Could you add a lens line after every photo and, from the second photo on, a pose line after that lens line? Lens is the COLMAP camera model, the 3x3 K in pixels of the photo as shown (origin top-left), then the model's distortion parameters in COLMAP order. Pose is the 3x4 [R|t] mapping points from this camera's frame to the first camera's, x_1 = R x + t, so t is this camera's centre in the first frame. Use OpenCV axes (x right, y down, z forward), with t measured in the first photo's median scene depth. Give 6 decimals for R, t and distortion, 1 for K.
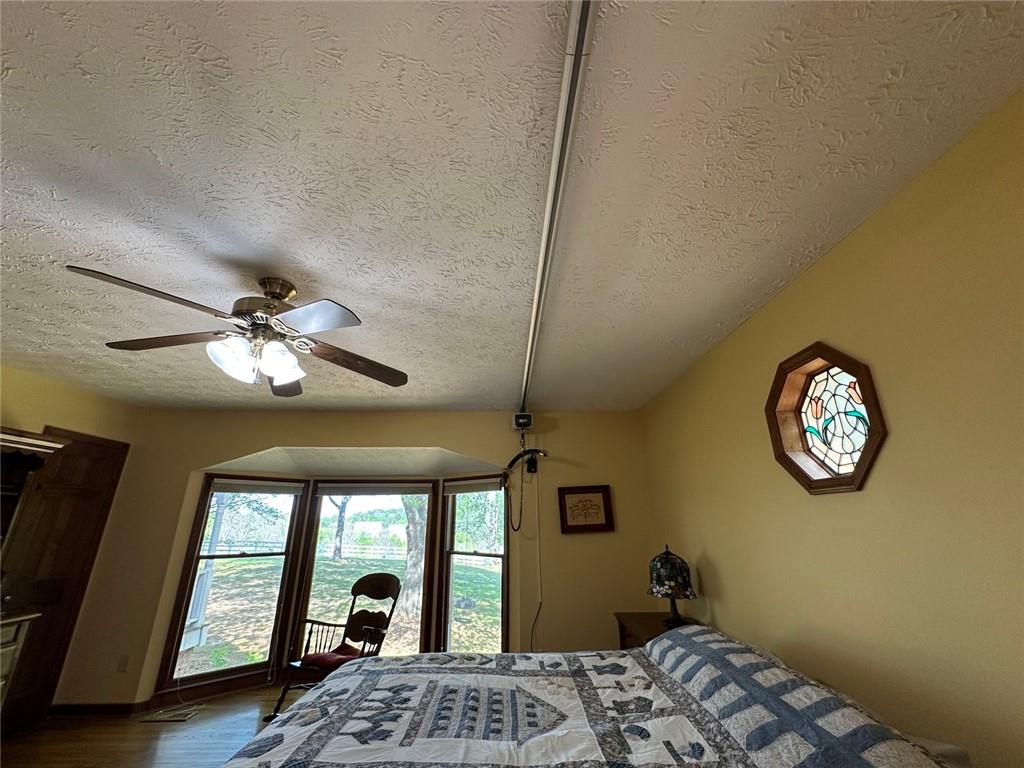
lens RADIAL K [[408.1, 0, 513.0], [0, 408.1, 382.8], [0, 0, 1]] dist [-0.003346, -0.000412]
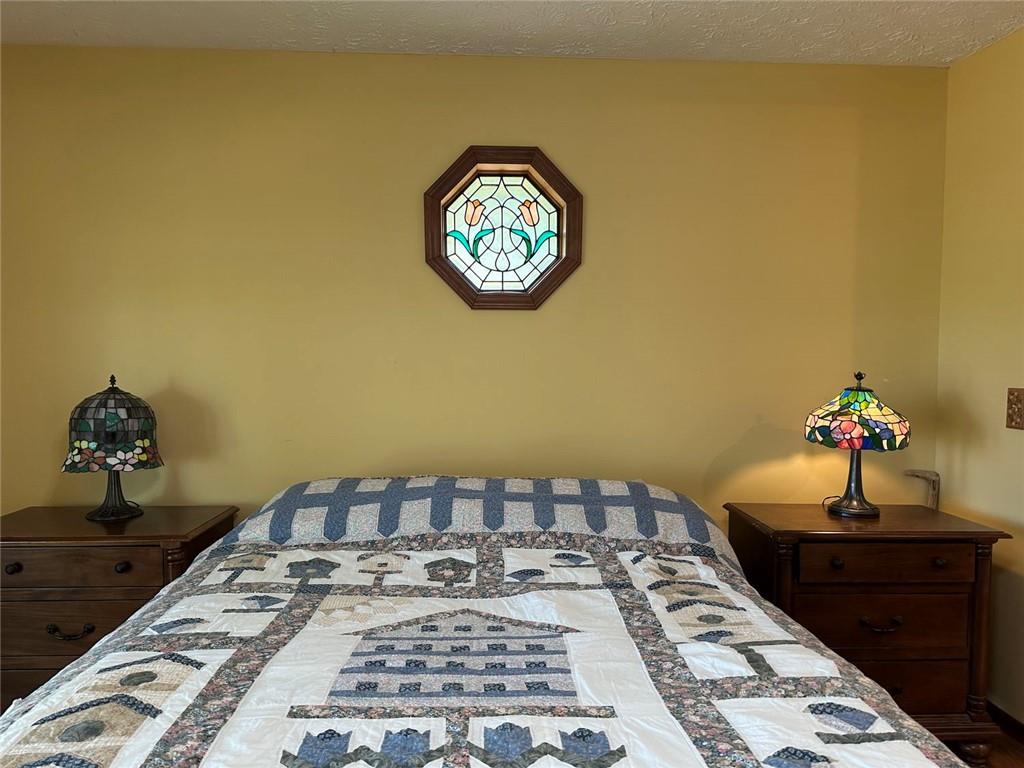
lens RADIAL K [[714.4, 0, 506.4], [0, 714.4, 407.0], [0, 0, 1]] dist [0.047169, -0.001958]
pose [[-0.034317, -0.068837, 0.997037, -0.847698], [-0.329982, 0.942458, 0.053711, 0.368019], [-0.943363, -0.327161, -0.055057, 0.946533]]
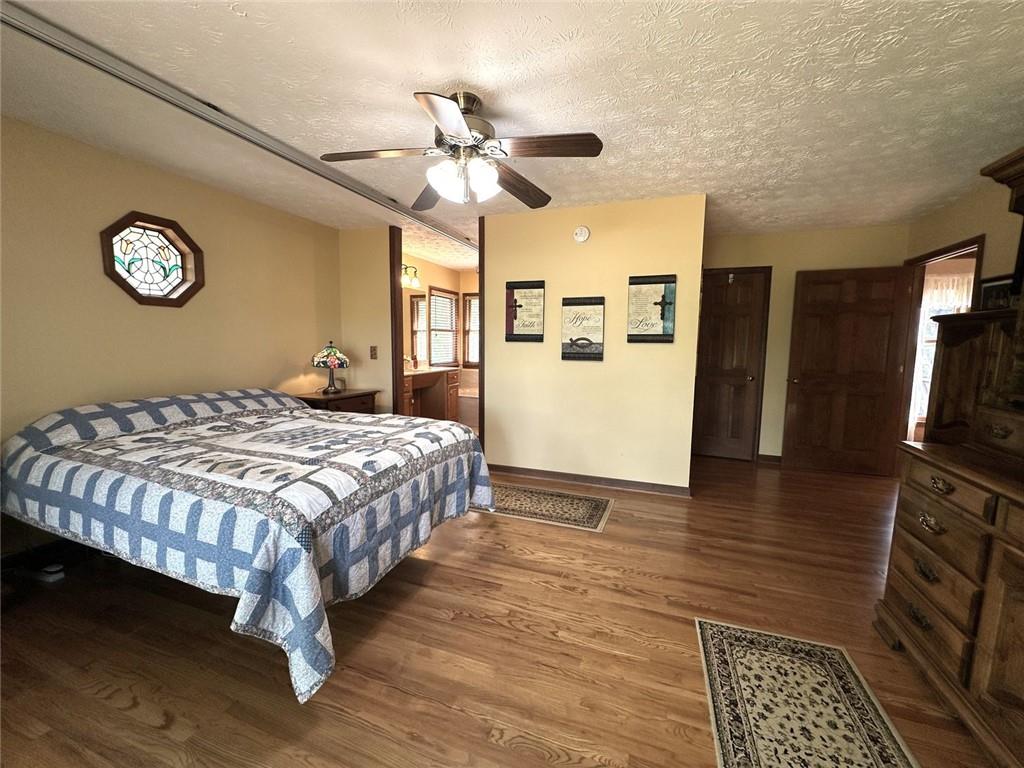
lens RADIAL K [[408.1, 0, 512.8], [0, 408.1, 382.9], [0, 0, 1]] dist [-0.003346, -0.000412]
pose [[-0.929043, -0.046982, 0.366977, -1.181217], [-0.130784, 0.969567, -0.206967, 0.702933], [-0.346085, -0.240276, -0.906914, 1.850273]]
